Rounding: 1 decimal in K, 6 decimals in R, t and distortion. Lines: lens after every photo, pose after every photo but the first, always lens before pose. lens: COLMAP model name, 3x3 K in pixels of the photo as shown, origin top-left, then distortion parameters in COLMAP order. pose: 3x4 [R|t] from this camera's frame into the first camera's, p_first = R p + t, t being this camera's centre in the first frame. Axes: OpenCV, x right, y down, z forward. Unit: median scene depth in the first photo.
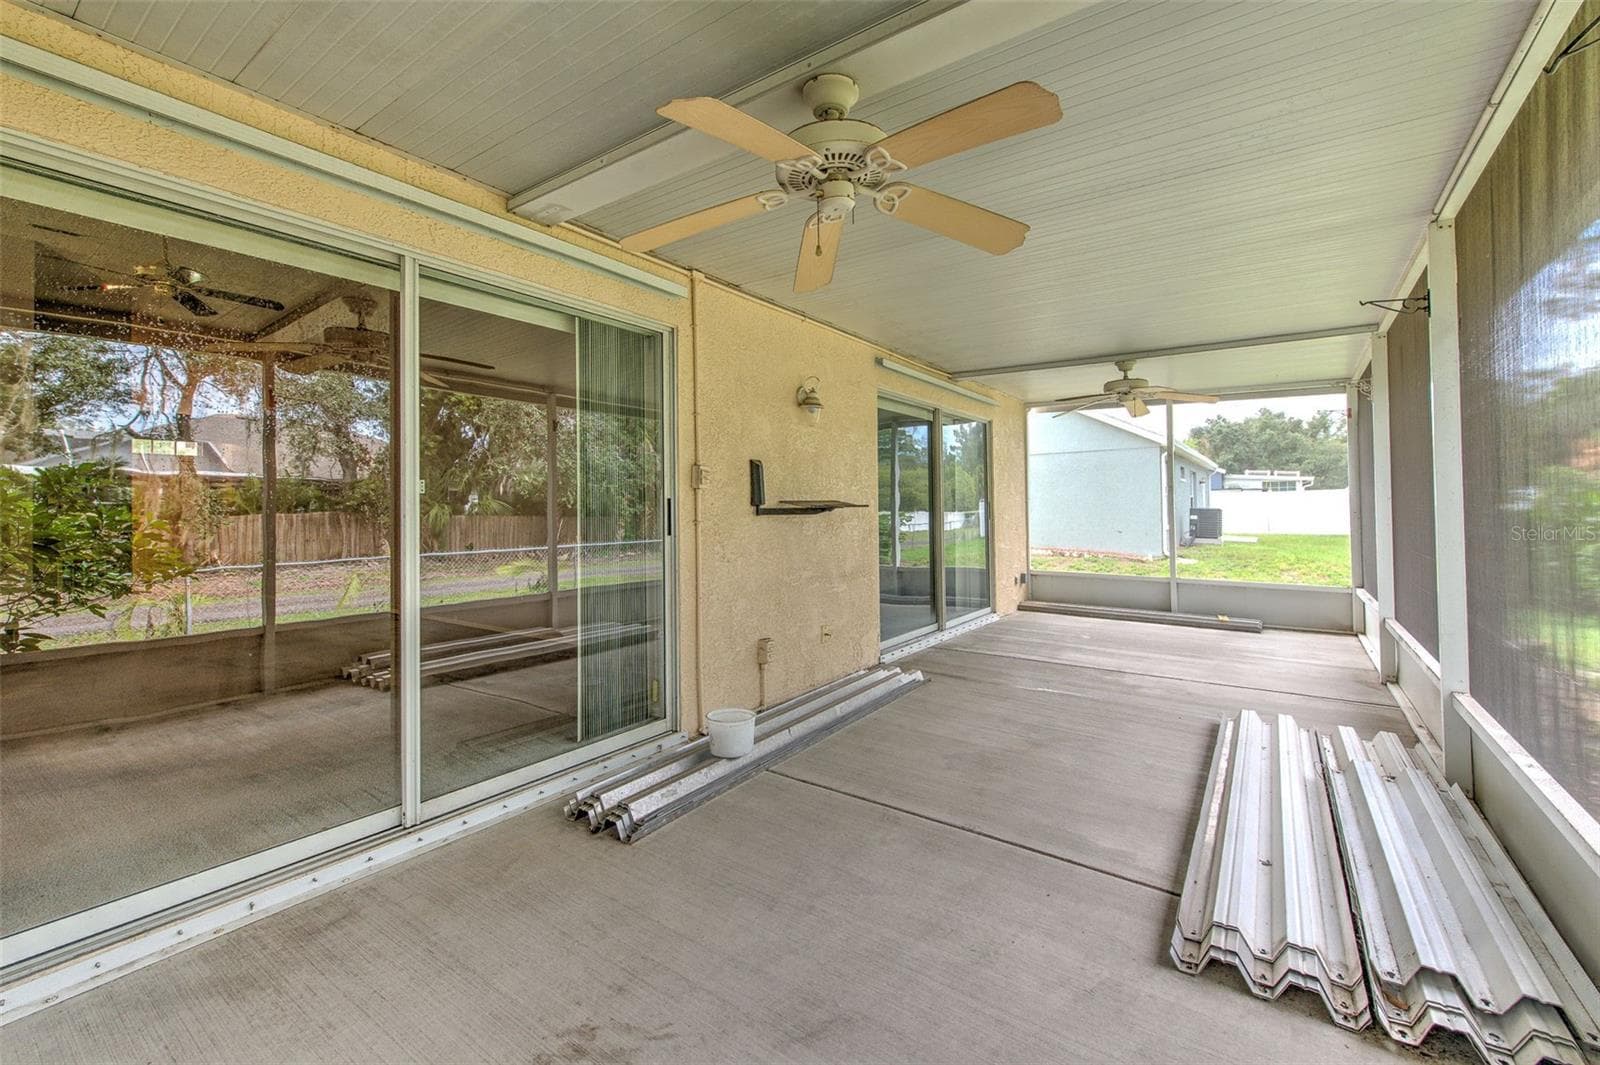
lens RADIAL K [[665.6, 0, 813.2], [0, 665.6, 508.8], [0, 0, 1]] dist [0.002349, -0.000180]
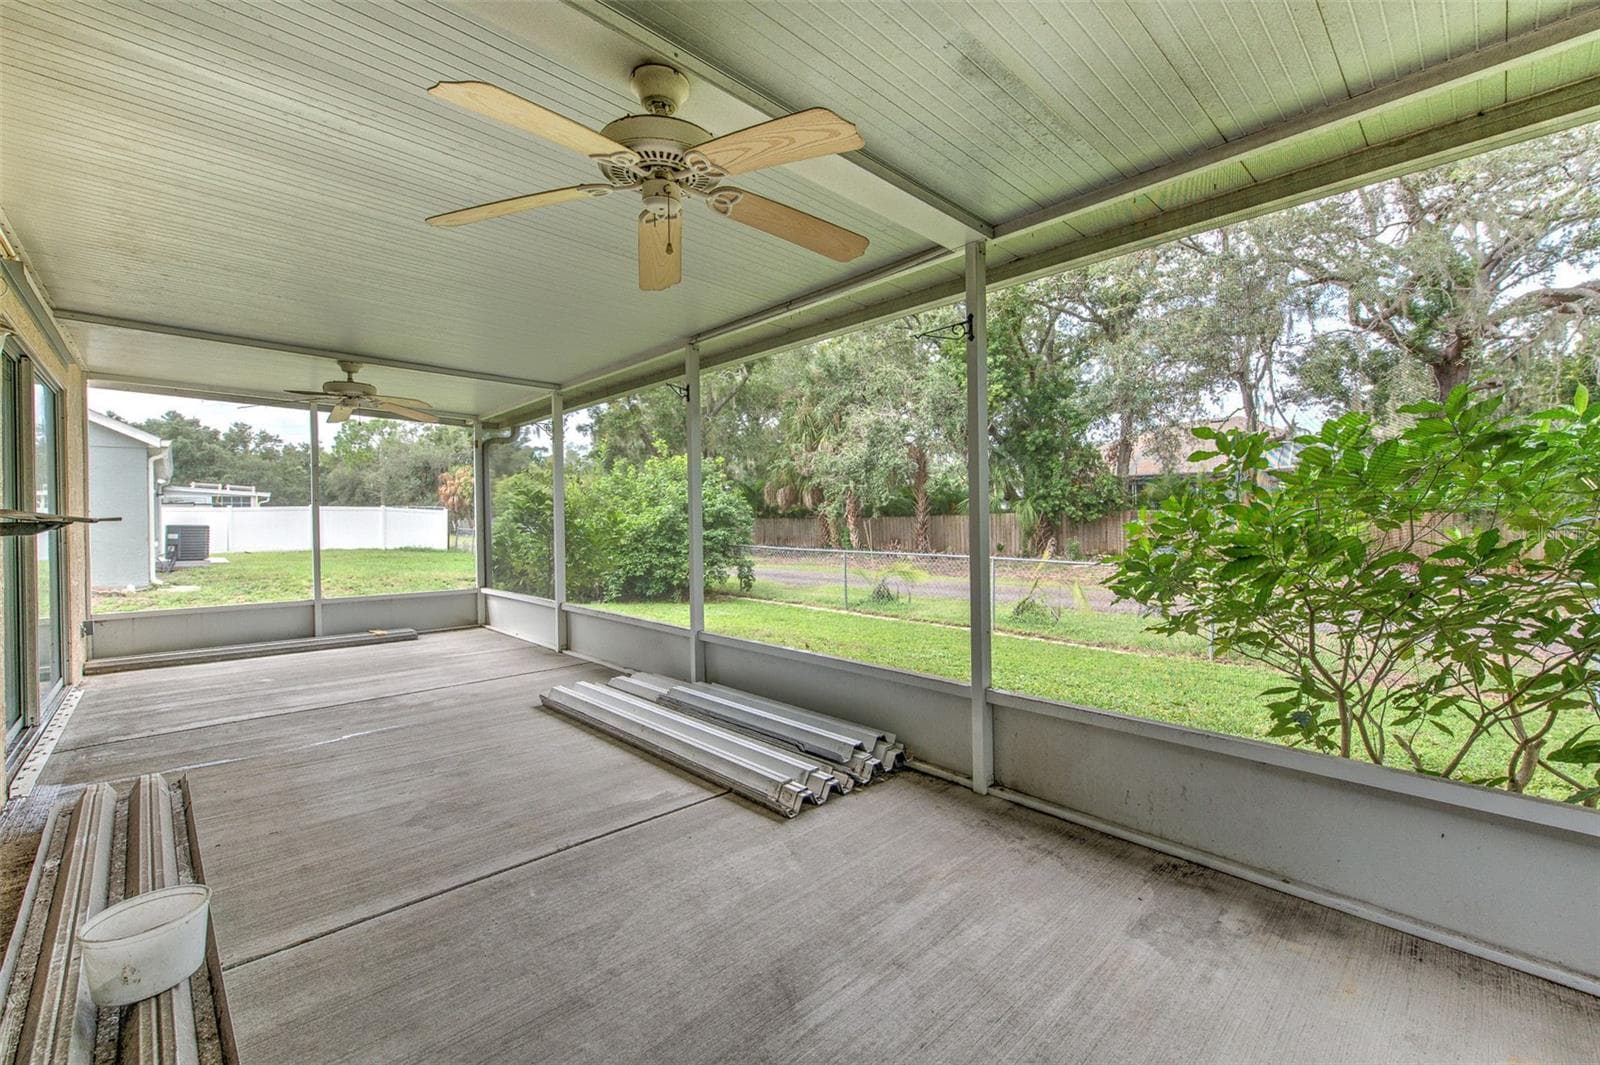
lens RADIAL K [[665.6, 0, 802.7], [0, 665.6, 521.9], [0, 0, 1]] dist [0.002349, -0.000180]
pose [[0.187256, -0.002191, 0.982309, -0.444329], [0.008238, 0.999966, 0.000660, 0.002734], [-0.982277, 0.007969, 0.187268, 0.314731]]
